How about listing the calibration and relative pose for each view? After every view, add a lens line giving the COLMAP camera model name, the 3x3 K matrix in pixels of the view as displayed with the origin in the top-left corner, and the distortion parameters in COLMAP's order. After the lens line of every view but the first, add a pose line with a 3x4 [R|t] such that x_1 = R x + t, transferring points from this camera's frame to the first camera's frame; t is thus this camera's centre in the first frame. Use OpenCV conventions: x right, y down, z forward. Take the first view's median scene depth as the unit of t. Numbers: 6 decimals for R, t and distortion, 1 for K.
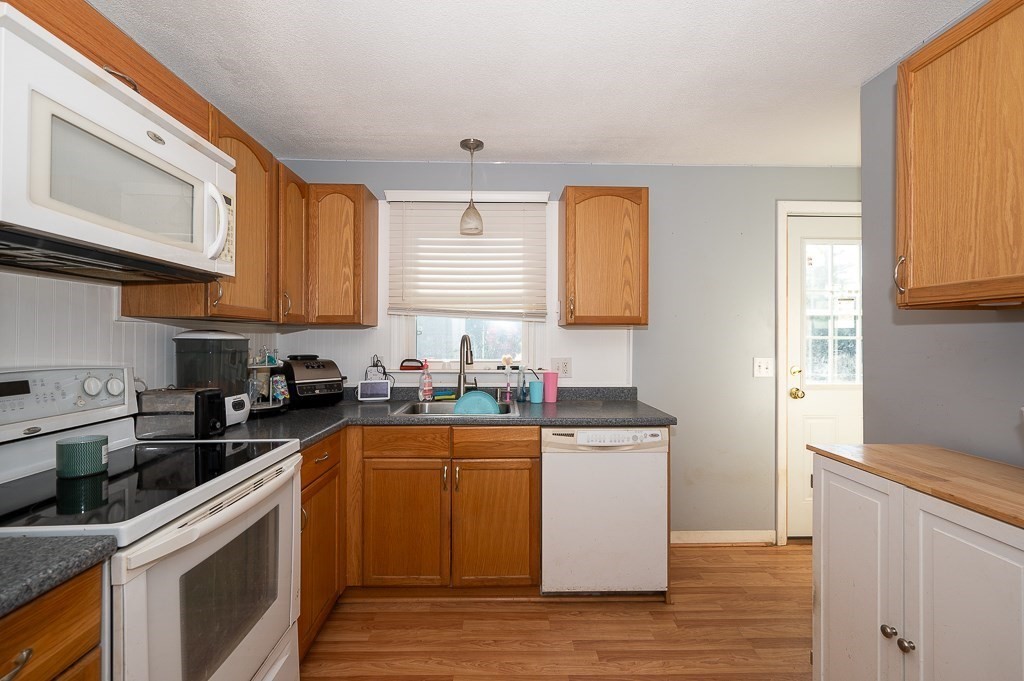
lens RADIAL K [[463.3, 0, 508.0], [0, 463.3, 337.9], [0, 0, 1]] dist [-0.000542, -0.000506]
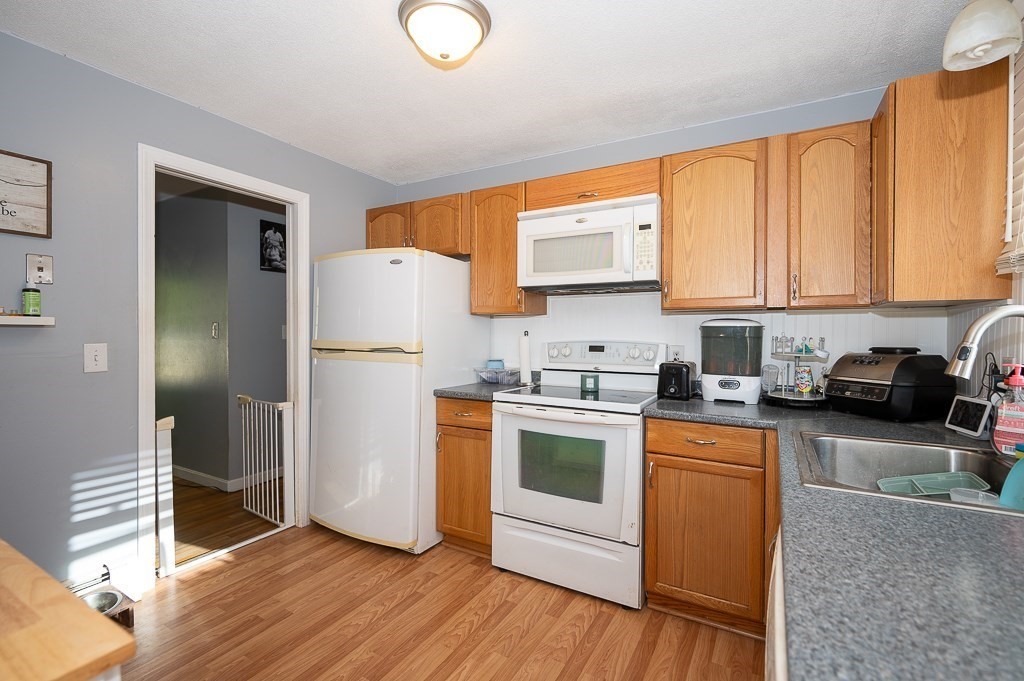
lens RADIAL K [[463.3, 0, 511.1], [0, 463.3, 338.5], [0, 0, 1]] dist [-0.000542, -0.000506]
pose [[-0.537608, 0.011207, -0.843121, 0.712373], [-0.000023, 0.999911, 0.013306, 0.019718], [0.843195, 0.007172, -0.537560, 1.258264]]
